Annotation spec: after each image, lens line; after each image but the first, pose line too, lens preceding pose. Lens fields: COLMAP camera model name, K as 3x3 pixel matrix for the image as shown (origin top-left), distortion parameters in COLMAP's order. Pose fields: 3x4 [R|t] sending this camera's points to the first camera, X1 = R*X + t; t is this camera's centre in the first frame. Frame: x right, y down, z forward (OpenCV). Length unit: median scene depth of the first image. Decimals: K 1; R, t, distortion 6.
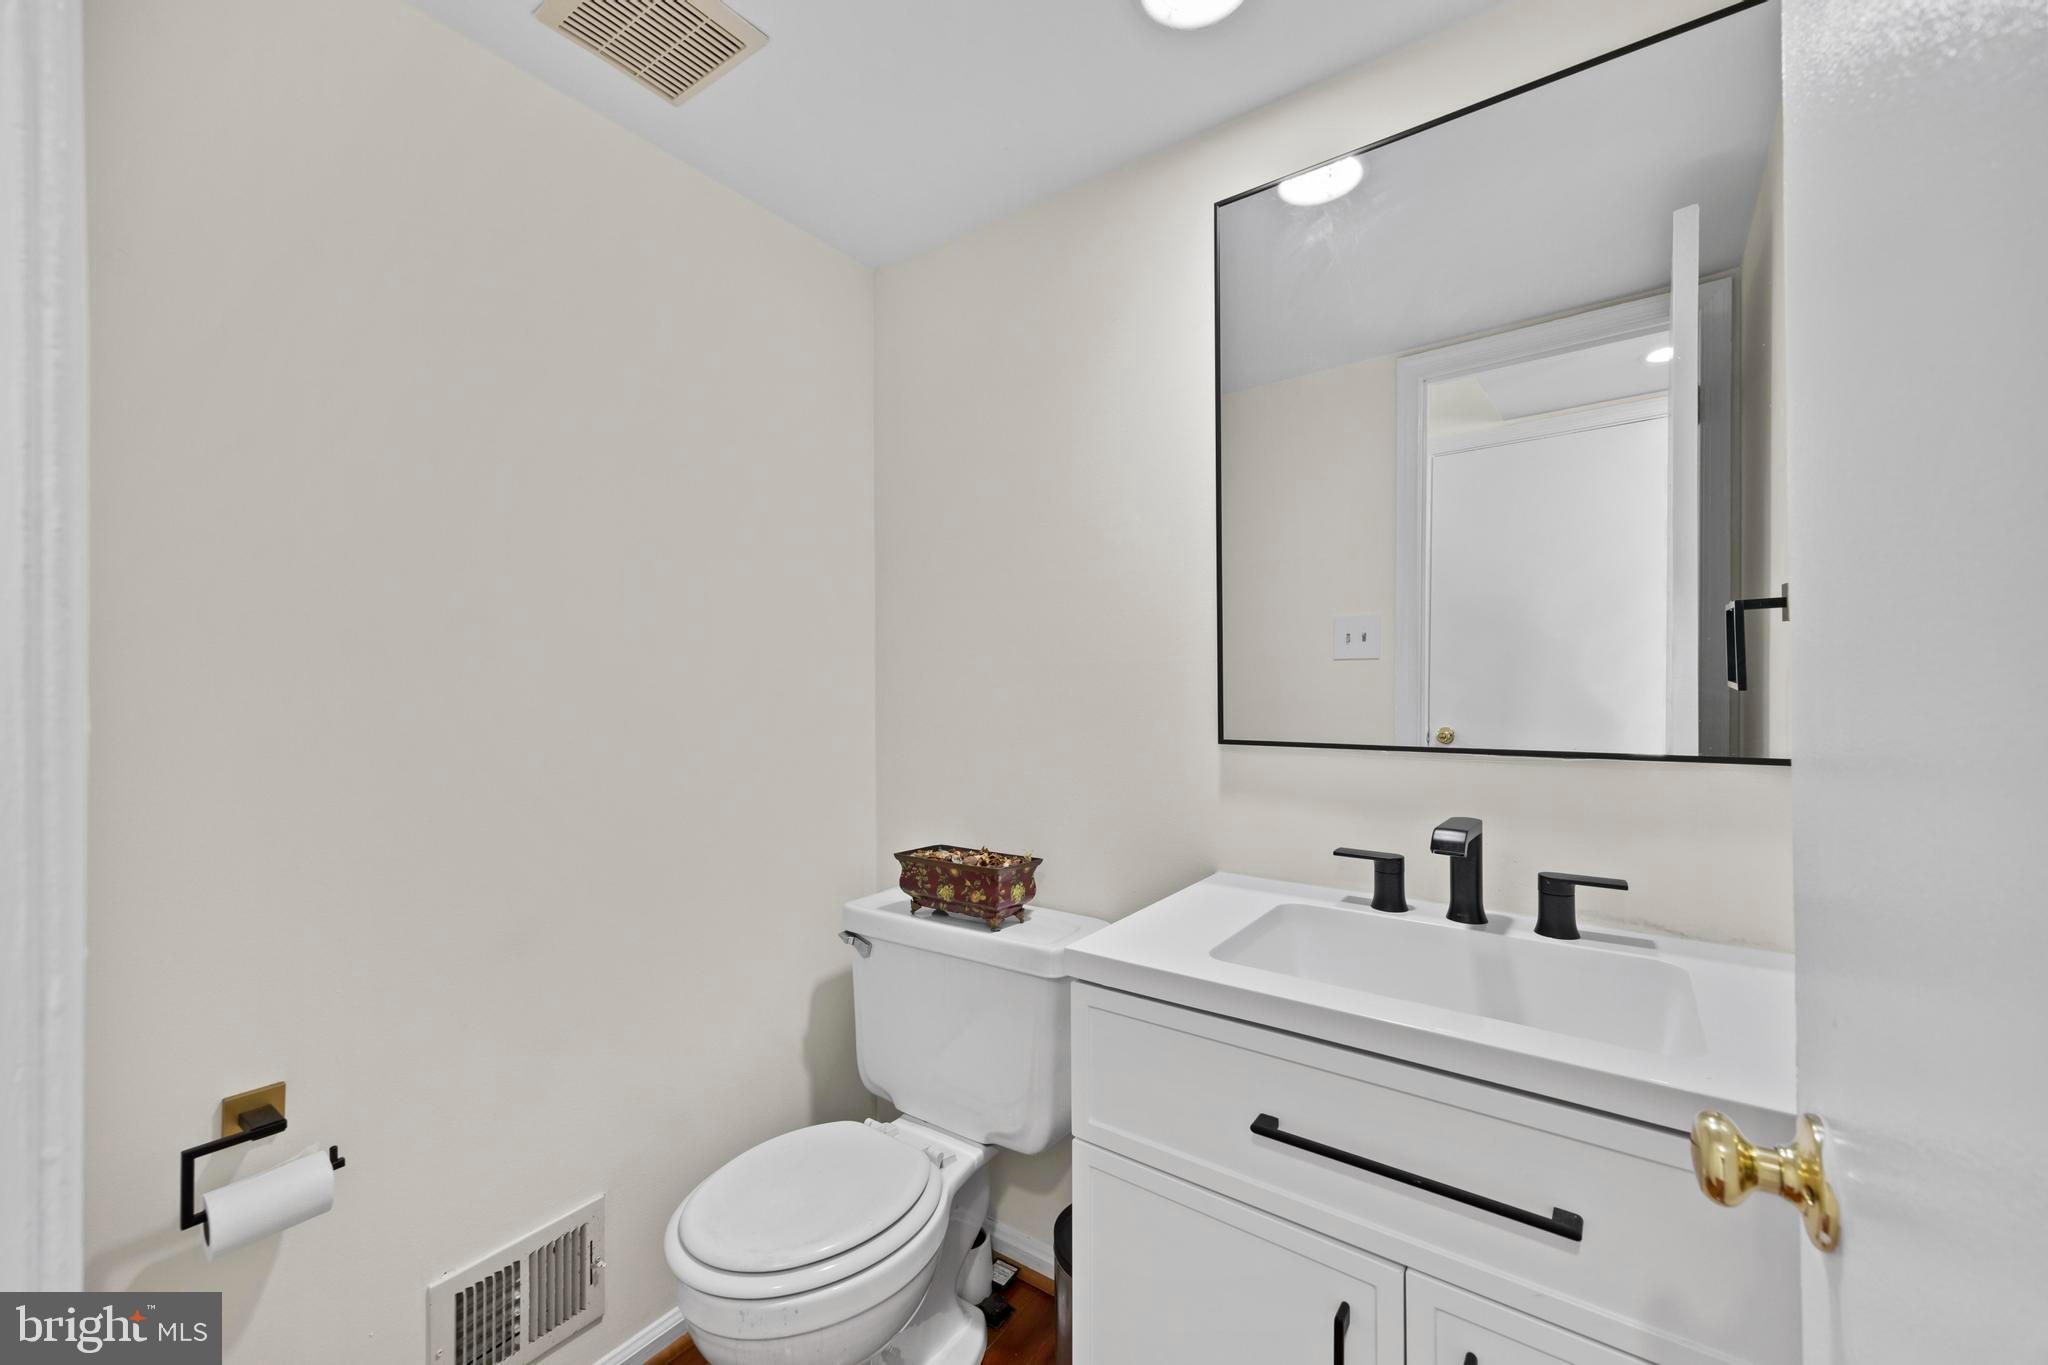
lens RADIAL K [[794.3, 0, 1024.0], [0, 794.3, 682.5], [0, 0, 1]] dist [-0.010297, 0.005960]
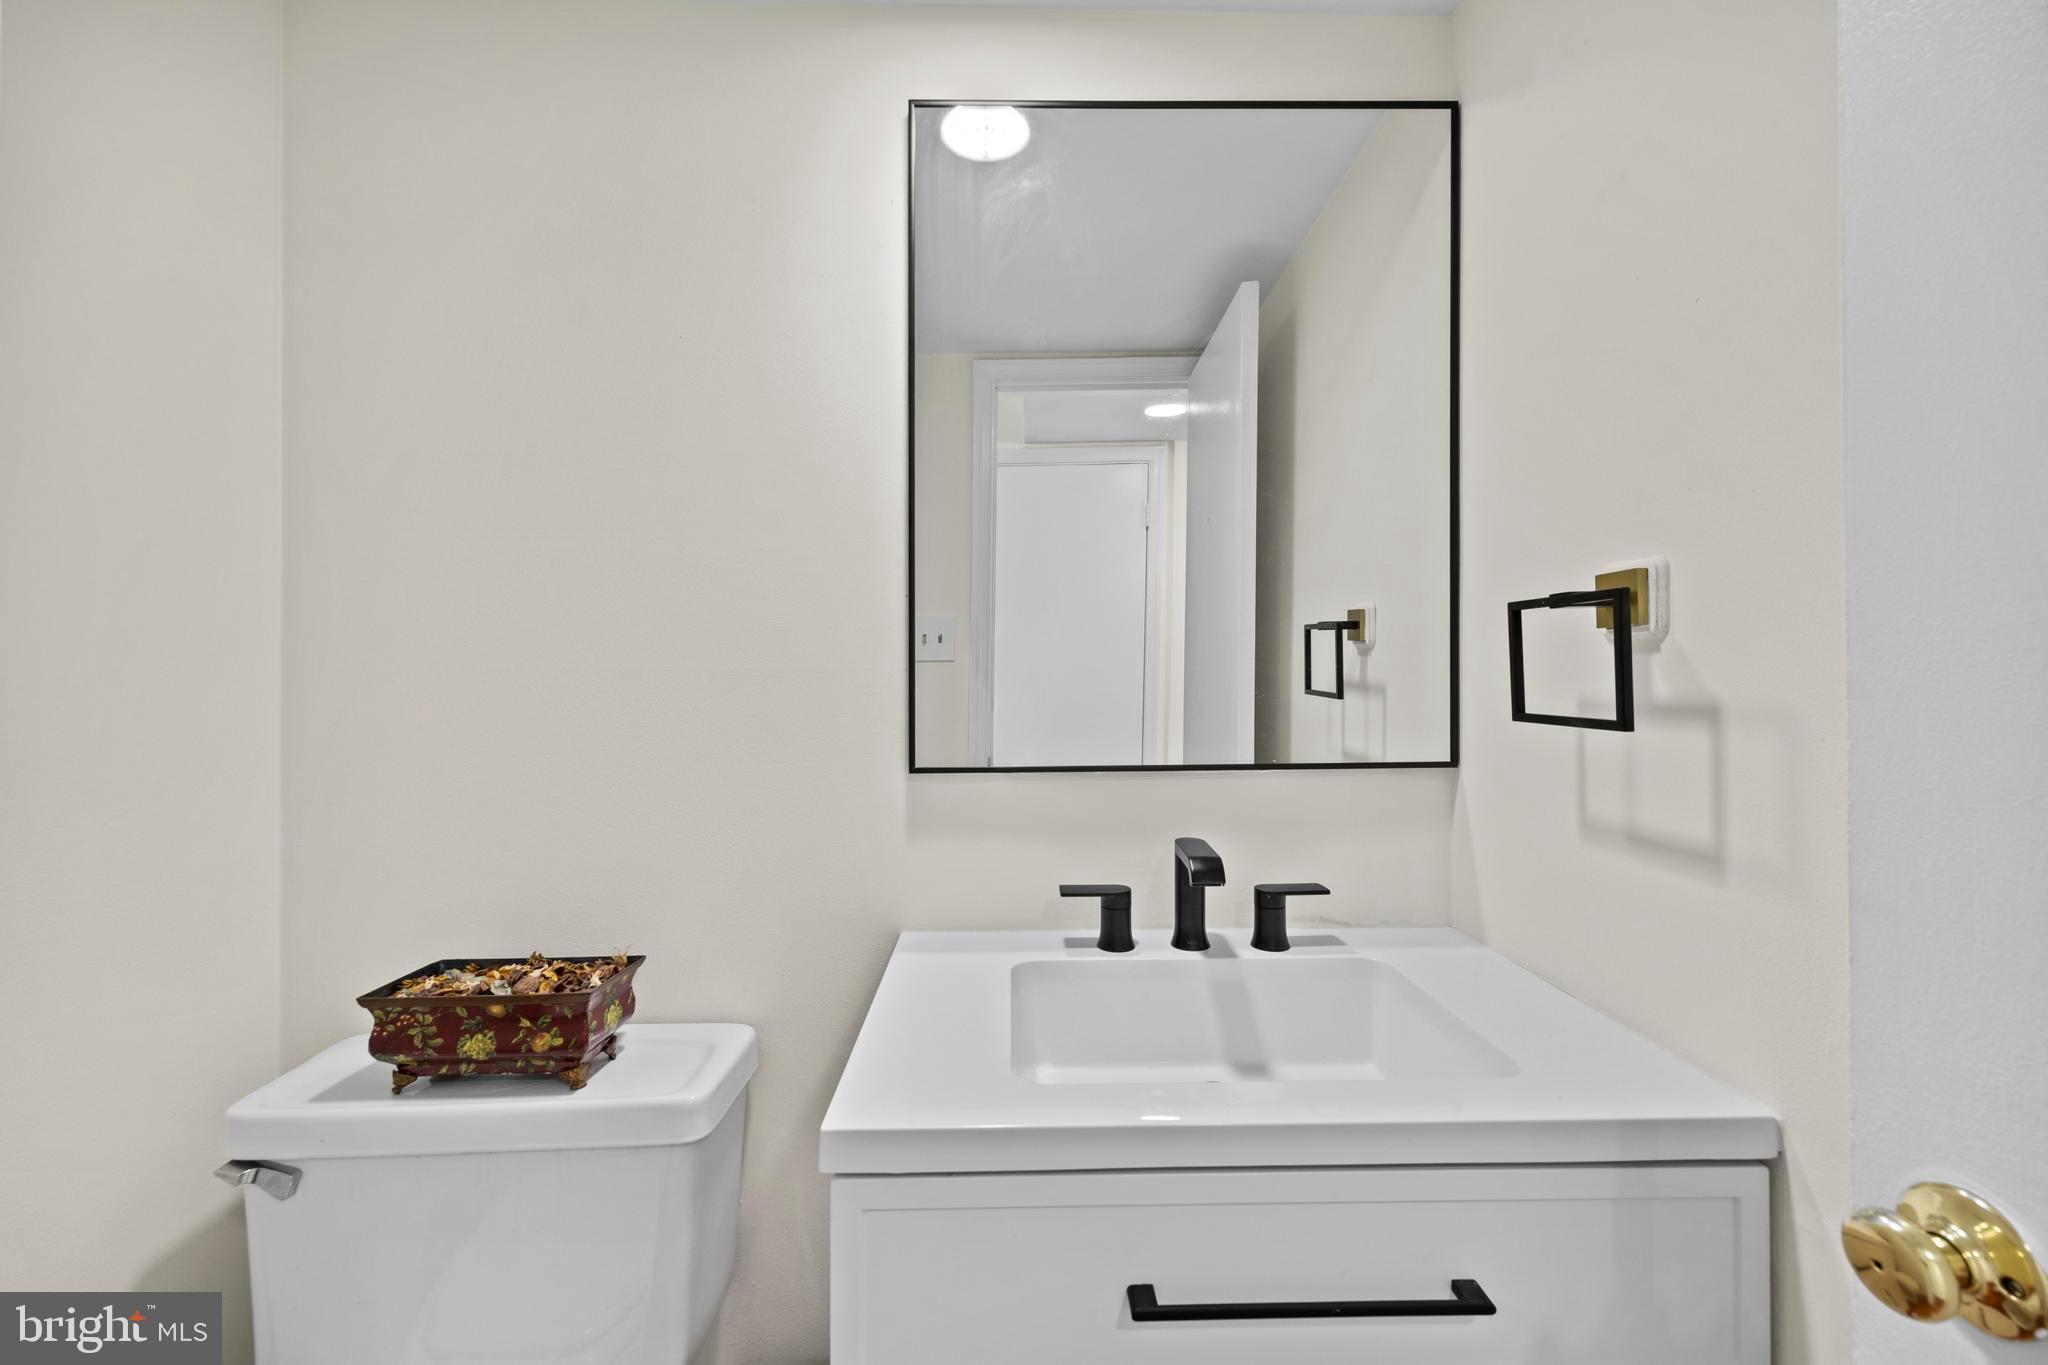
lens RADIAL K [[794.3, 0, 1024.0], [0, 794.3, 682.5], [0, 0, 1]] dist [-0.010297, 0.005960]
pose [[0.795636, -0.003156, 0.605767, -0.134803], [-0.001002, 0.999978, 0.006526, -0.017553], [-0.605775, -0.005799, 0.795615, 0.276335]]
